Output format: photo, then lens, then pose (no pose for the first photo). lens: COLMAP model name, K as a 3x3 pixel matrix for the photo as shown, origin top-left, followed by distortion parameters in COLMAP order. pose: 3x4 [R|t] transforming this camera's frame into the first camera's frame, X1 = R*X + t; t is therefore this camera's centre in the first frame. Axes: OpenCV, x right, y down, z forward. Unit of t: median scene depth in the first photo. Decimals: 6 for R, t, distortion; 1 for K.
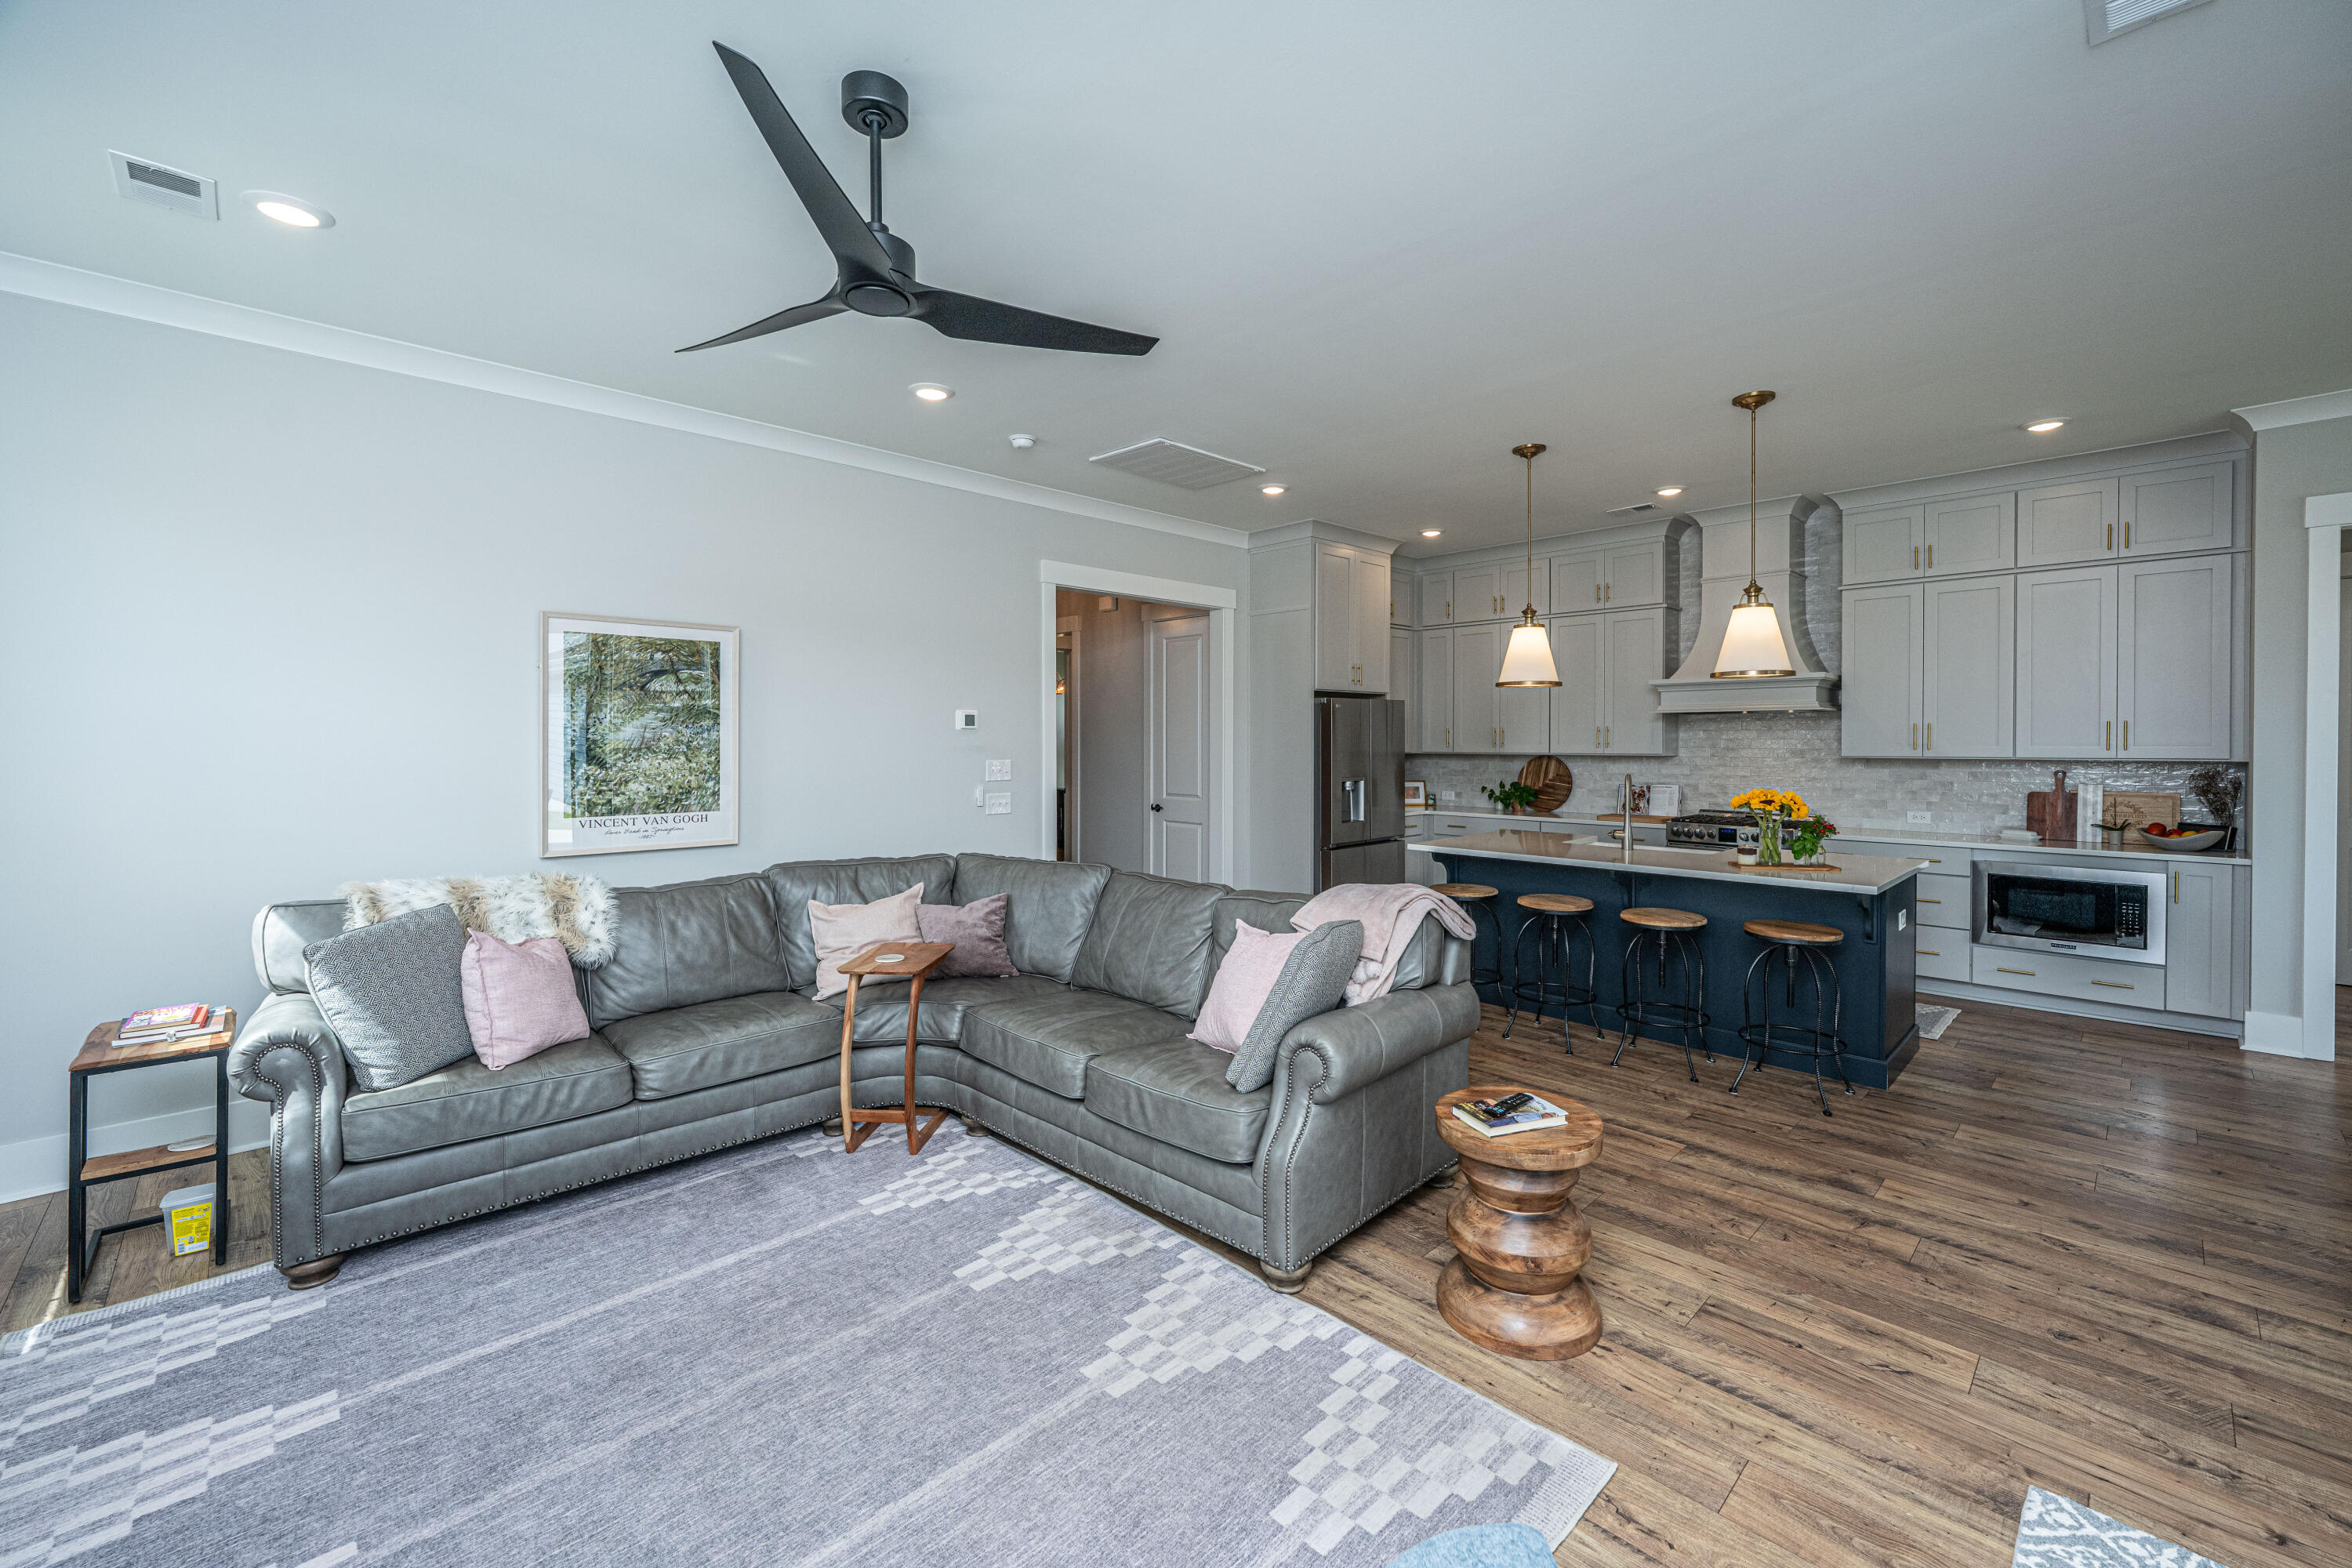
lens RADIAL K [[952.6, 0, 1200.6], [0, 952.6, 738.5], [0, 0, 1]] dist [0.001916, 0.000194]
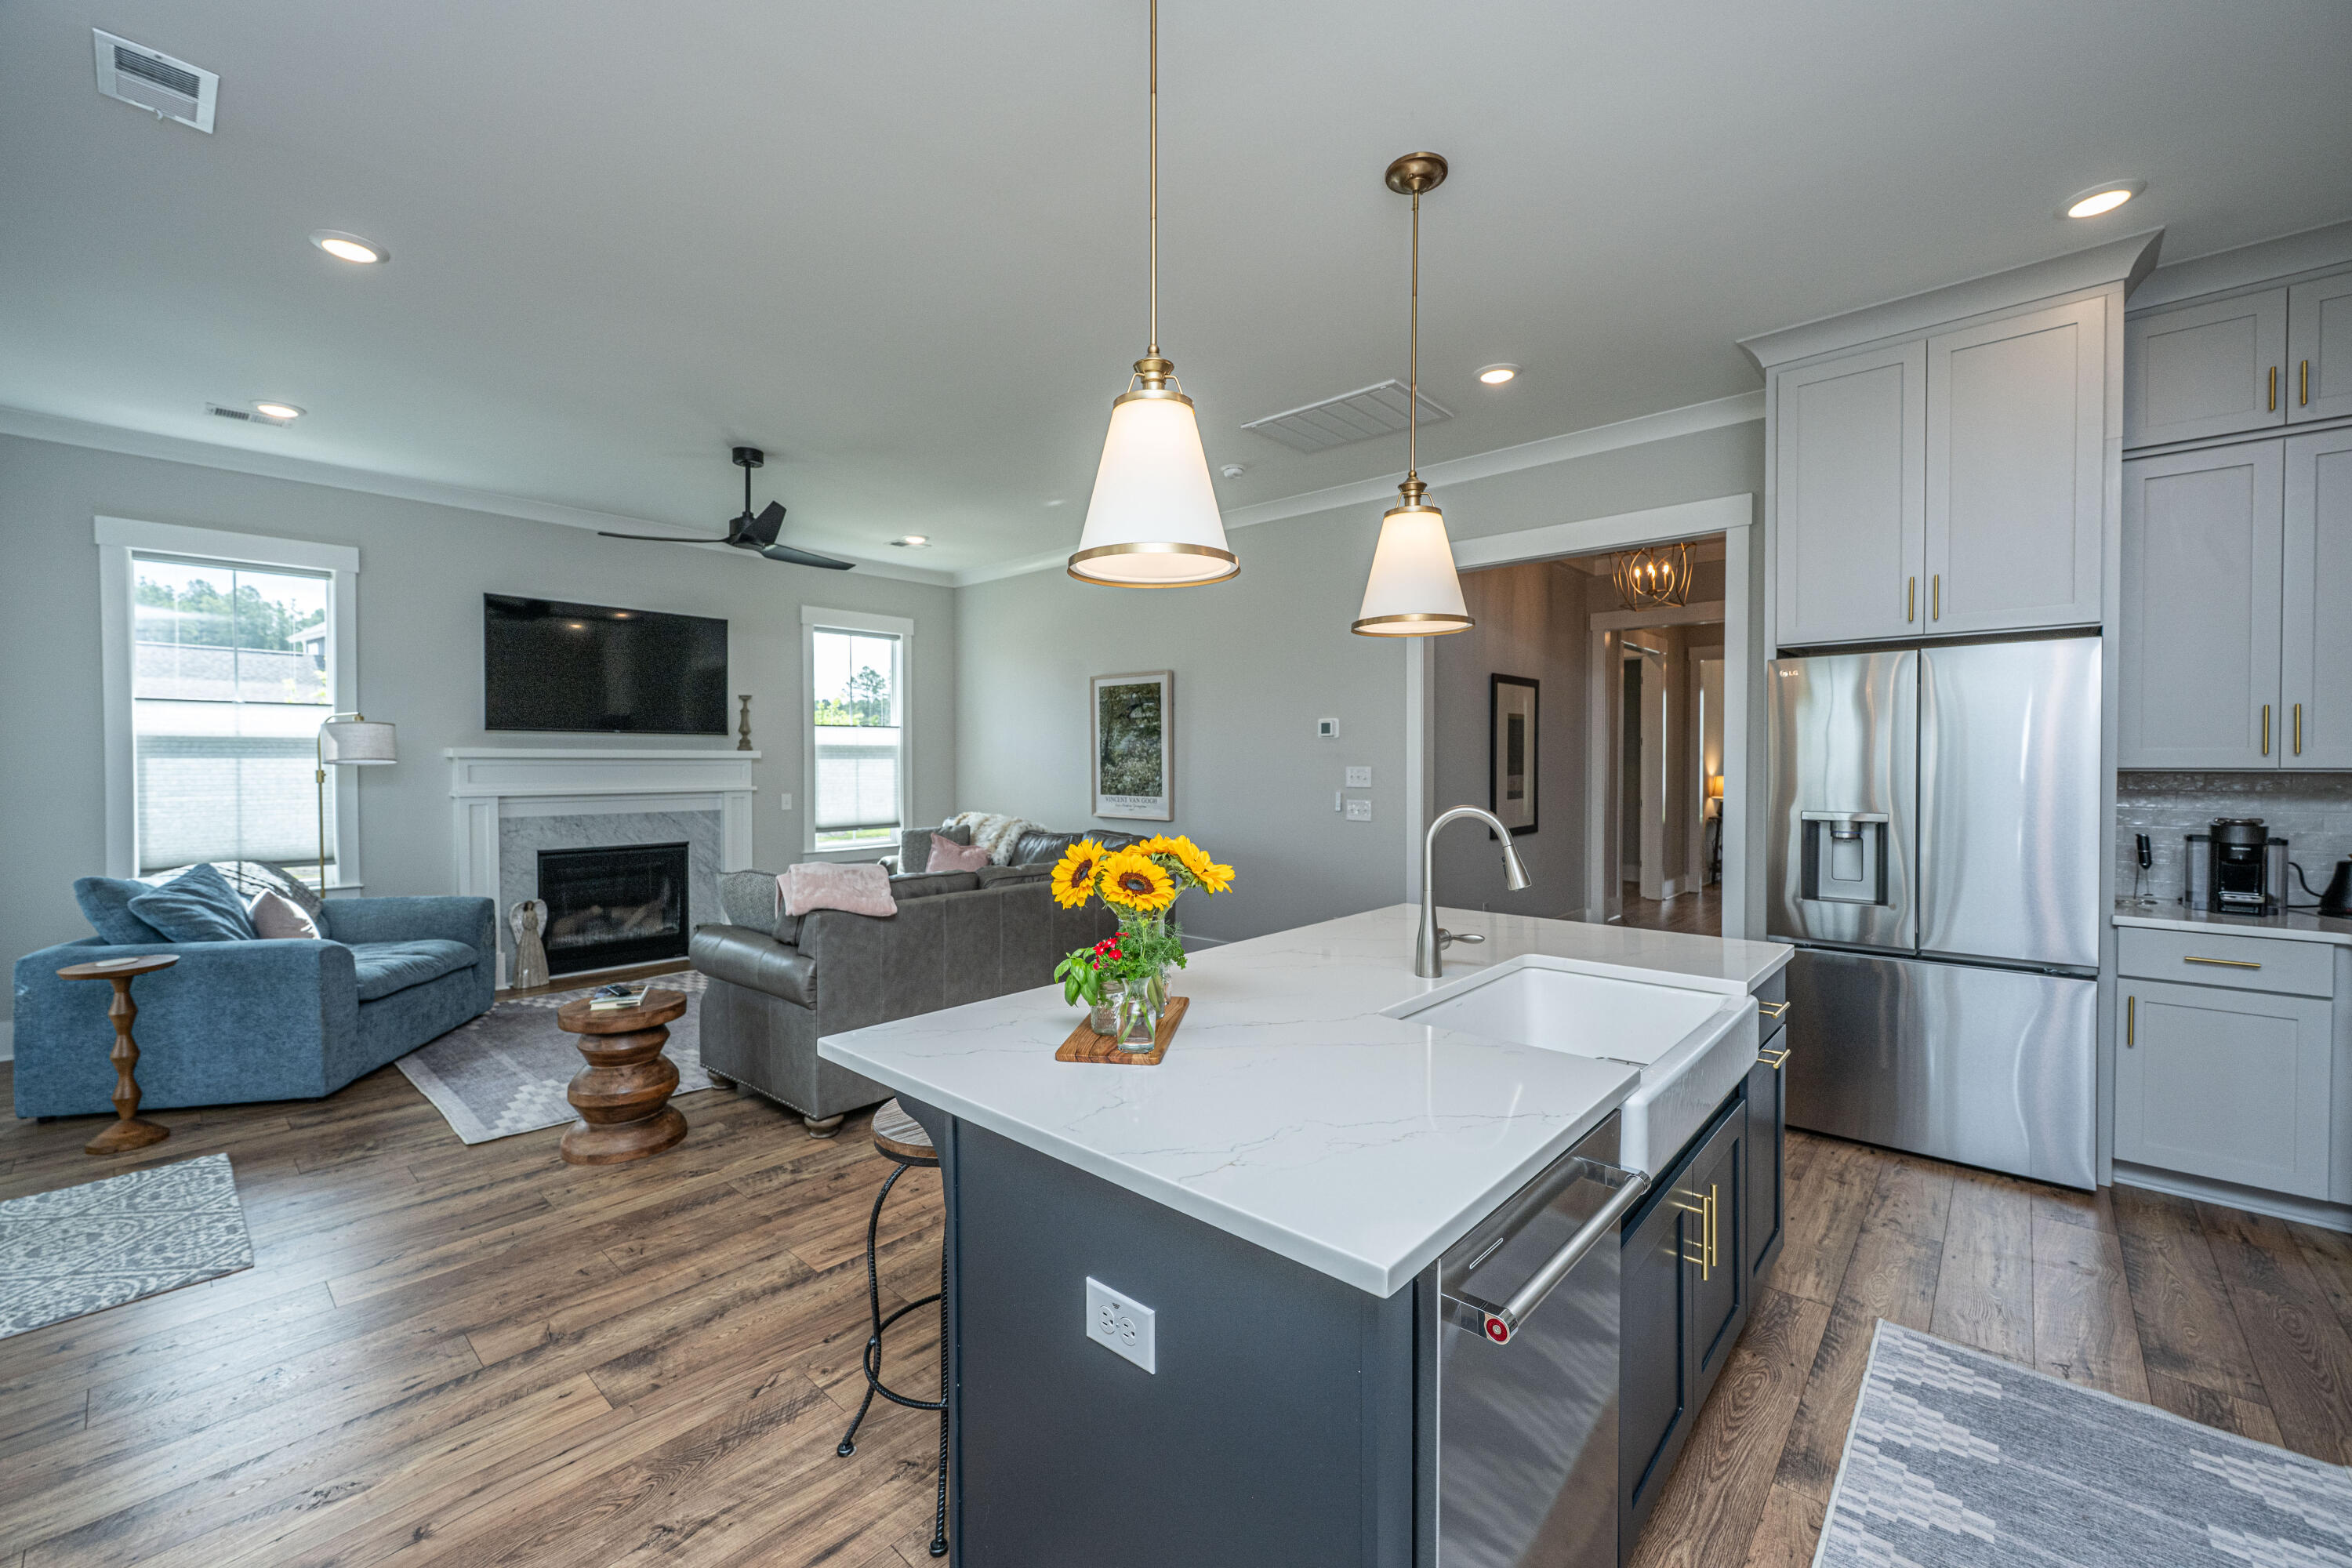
lens RADIAL K [[952.6, 0, 1184.3], [0, 952.6, 770.6], [0, 0, 1]] dist [0.001916, 0.000194]
pose [[0.053113, 0.013220, -0.998501, 1.065790], [0.003489, 0.999904, 0.013424, 0.017175], [0.998582, -0.004196, 0.053062, 1.047425]]
